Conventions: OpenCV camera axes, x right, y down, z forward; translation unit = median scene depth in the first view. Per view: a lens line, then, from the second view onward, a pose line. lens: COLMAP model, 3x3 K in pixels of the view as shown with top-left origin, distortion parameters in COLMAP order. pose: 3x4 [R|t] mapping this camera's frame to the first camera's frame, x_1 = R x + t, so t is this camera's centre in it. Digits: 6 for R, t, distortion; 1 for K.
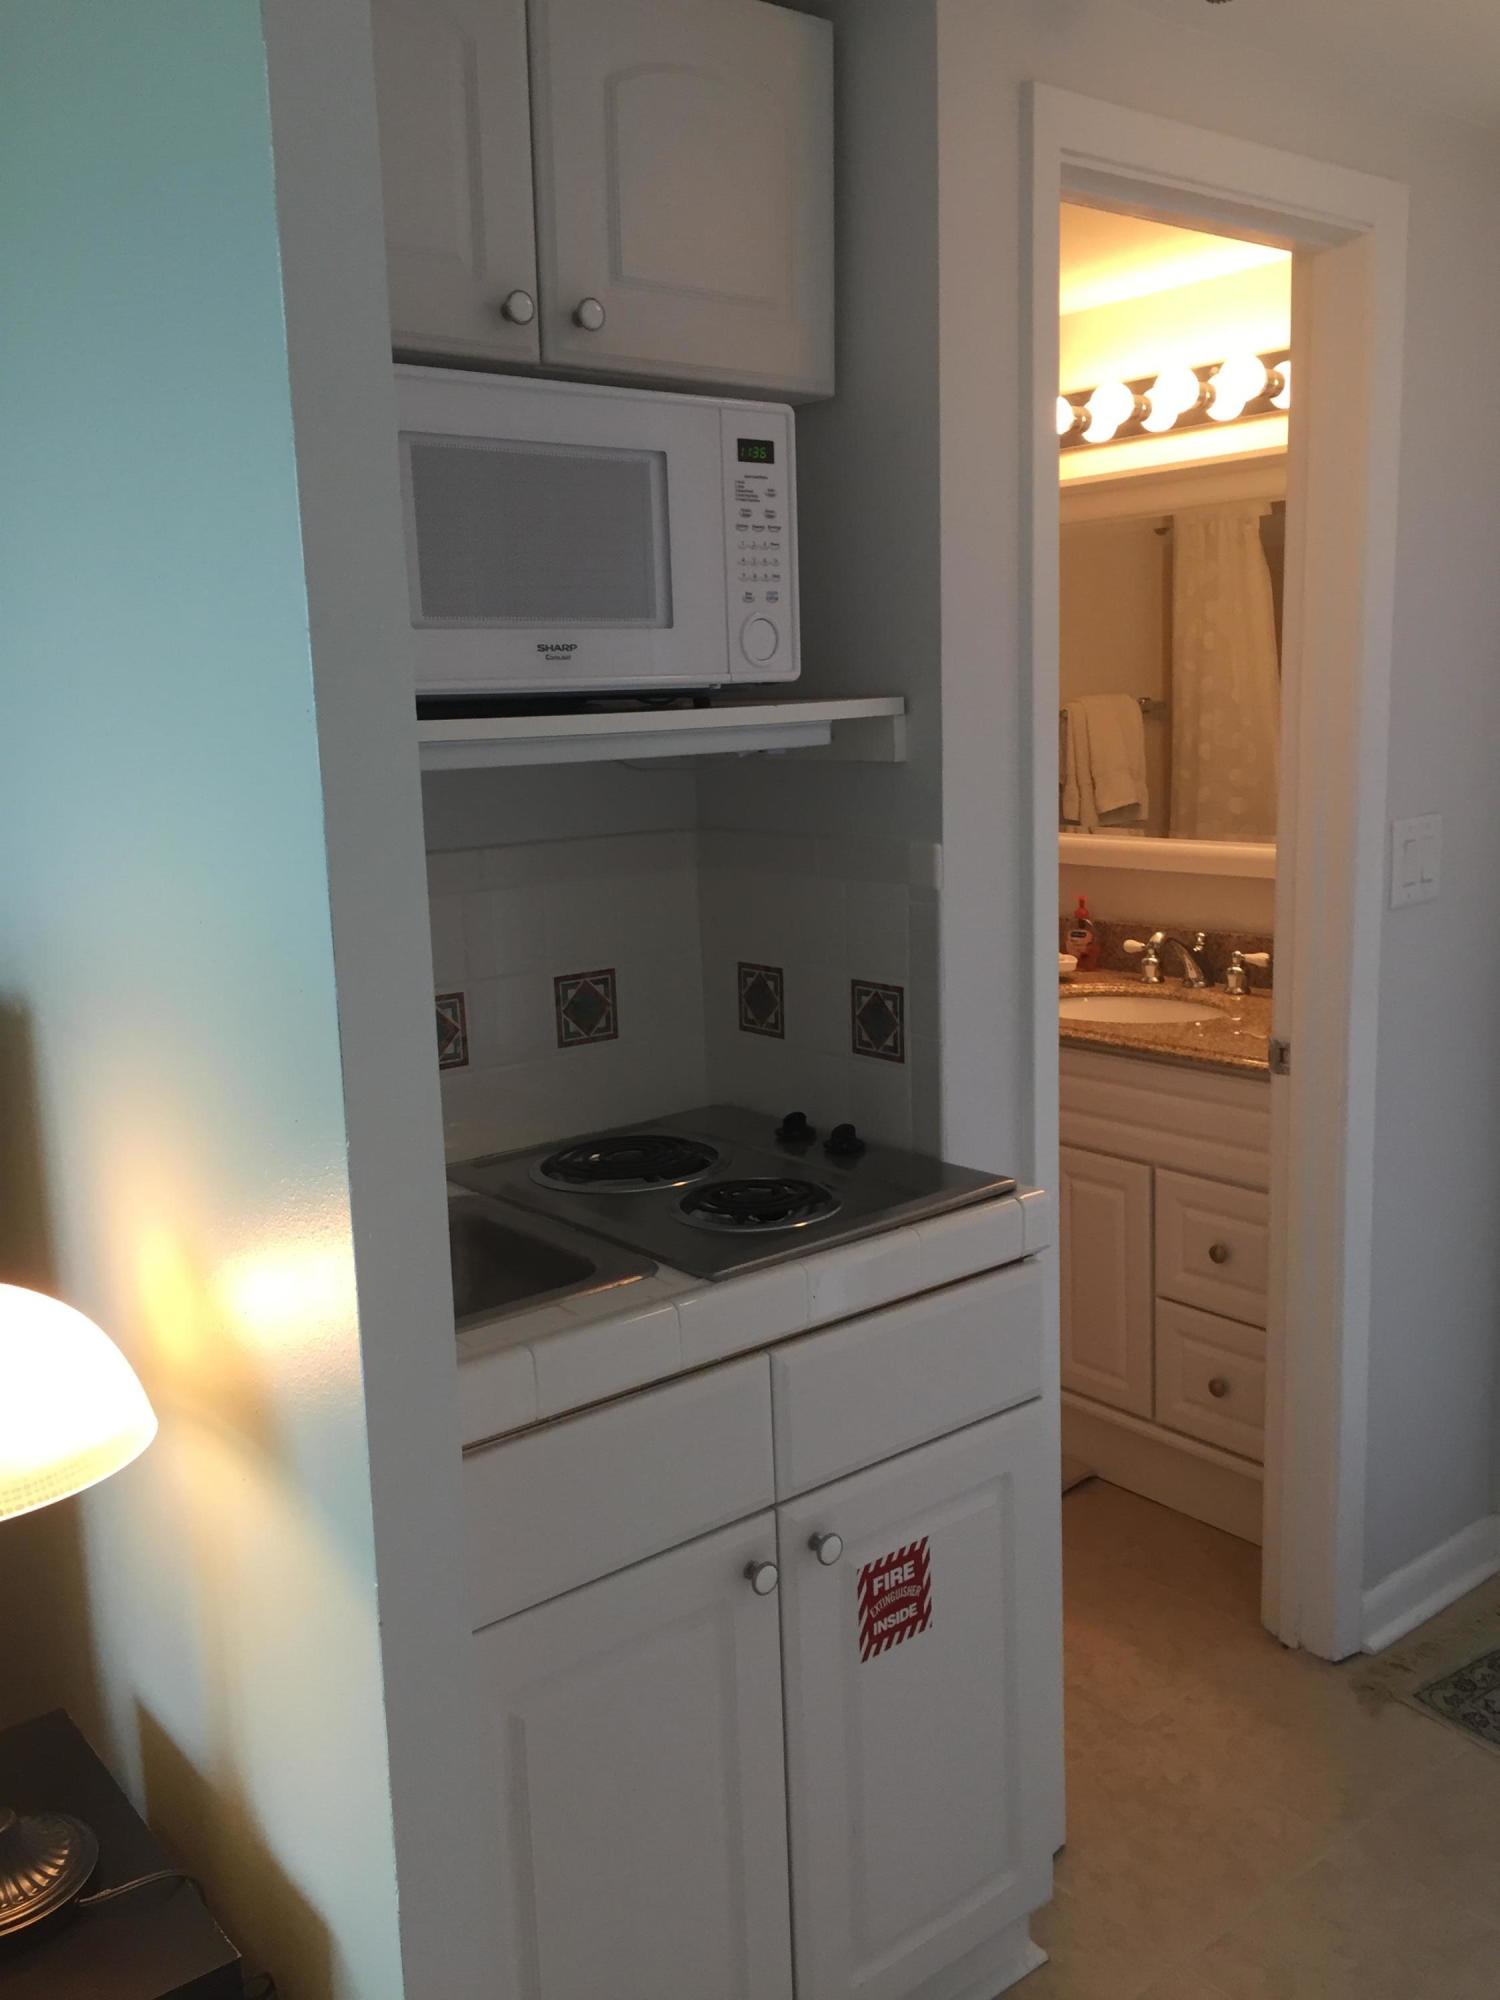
lens RADIAL K [[1708.0, 0, 750.0], [0, 1708.0, 1000.0], [0, 0, 1]] dist [0.122924, -0.176156]
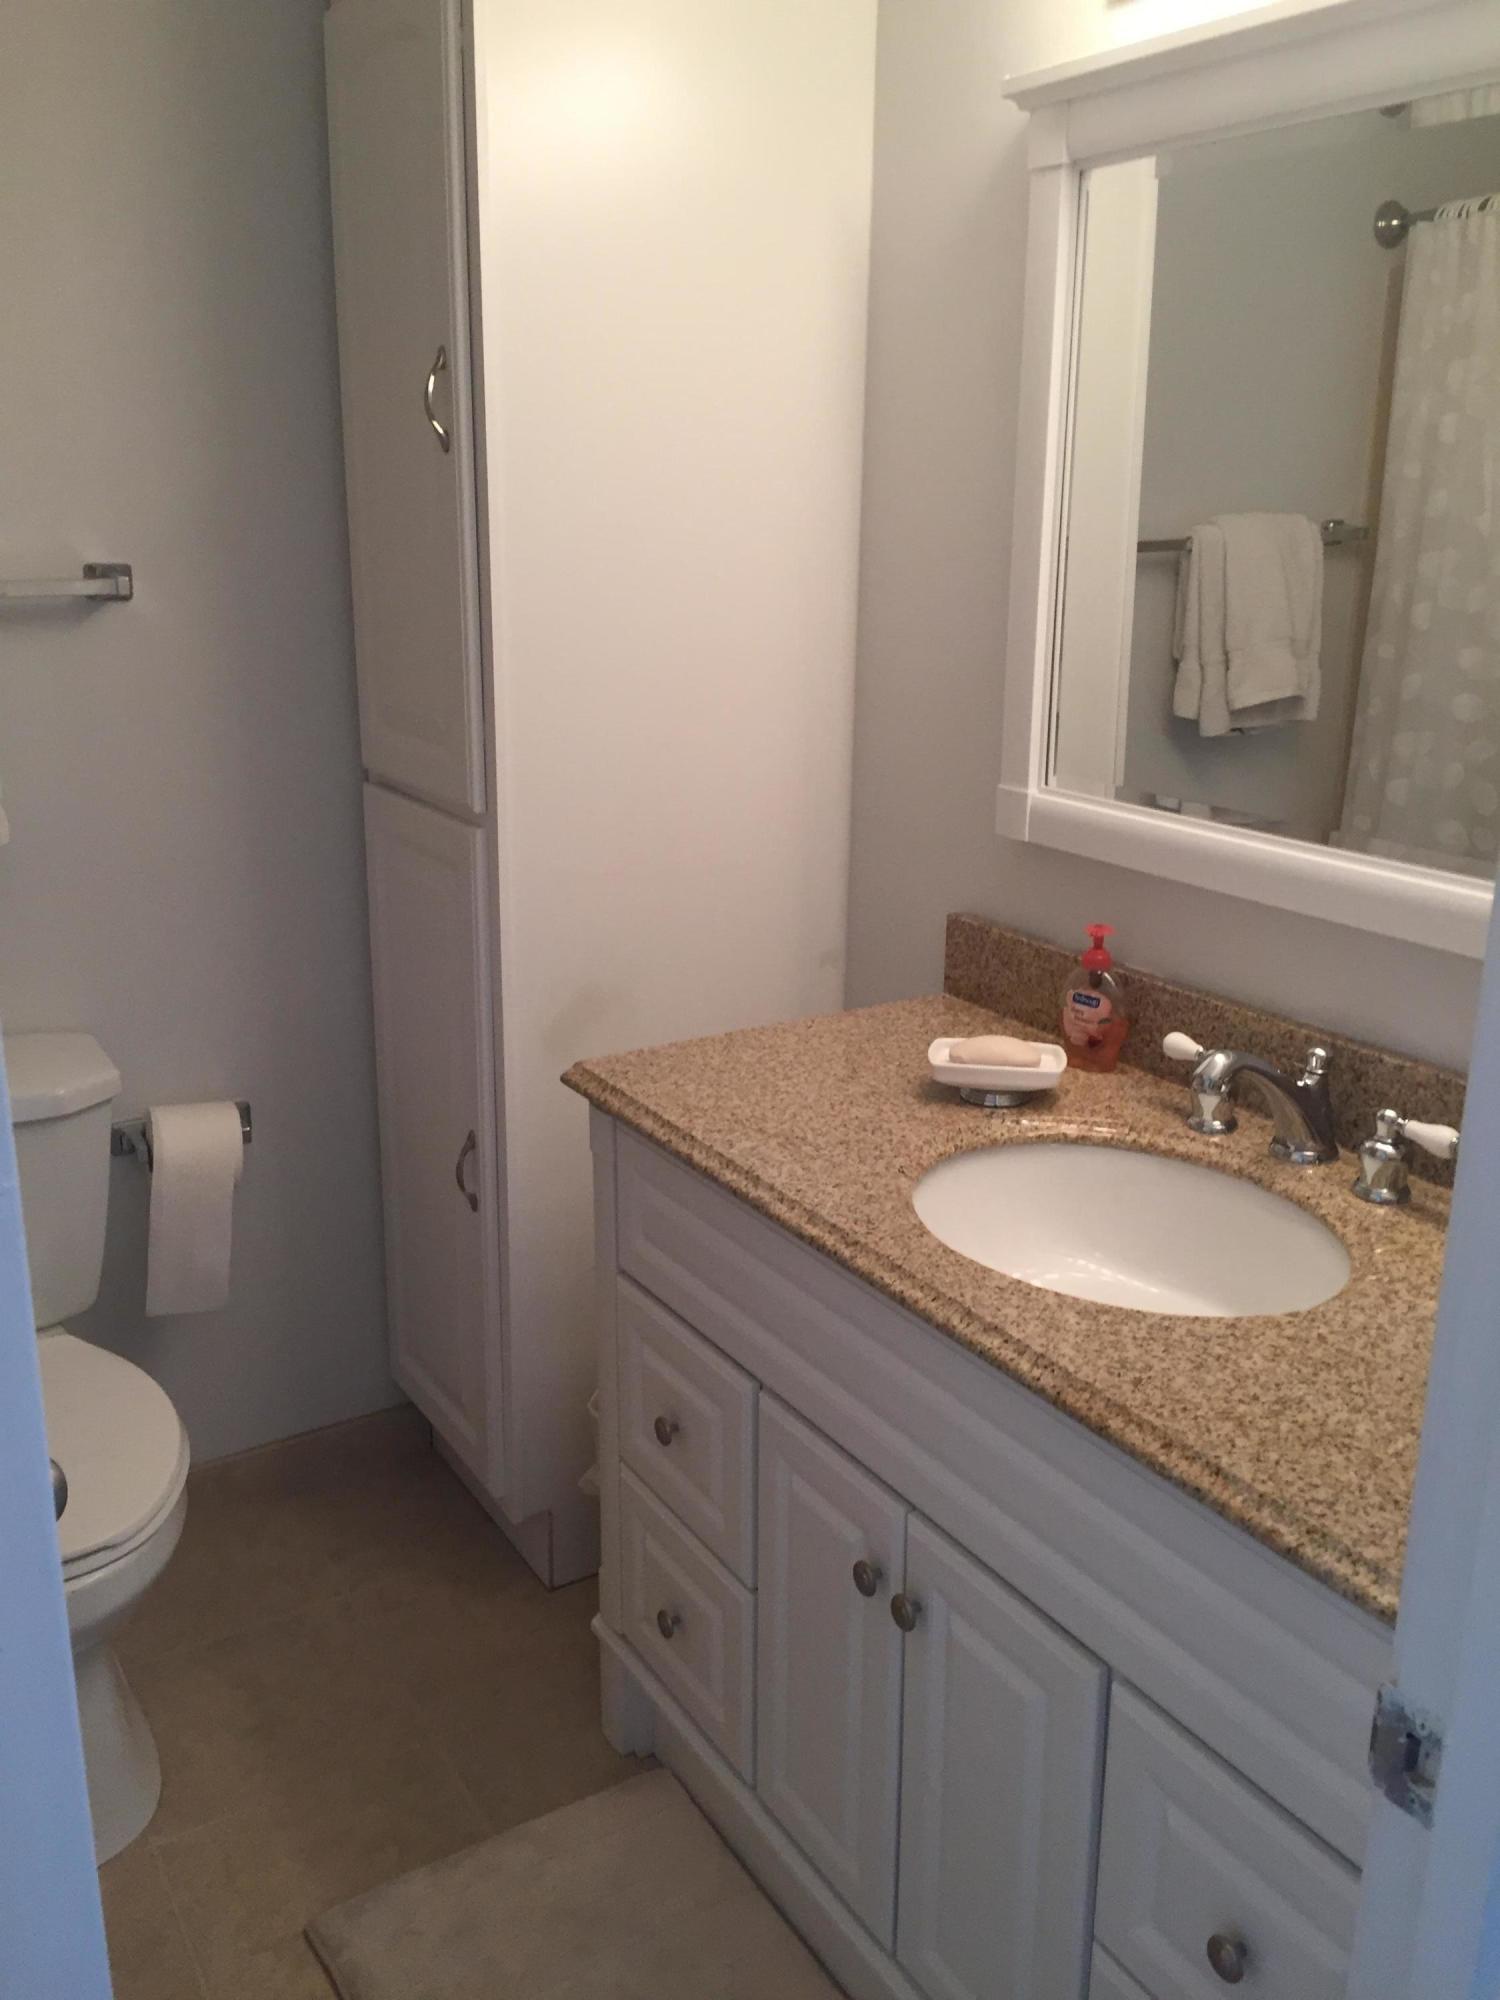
lens RADIAL K [[1708.0, 0, 750.0], [0, 1708.0, 1000.0], [0, 0, 1]] dist [0.122924, -0.176156]
pose [[0.990383, 0.079399, -0.113304, 0.150465], [-0.065819, 0.990718, 0.118936, -0.092535], [0.121696, -0.110335, 0.986416, 0.483567]]
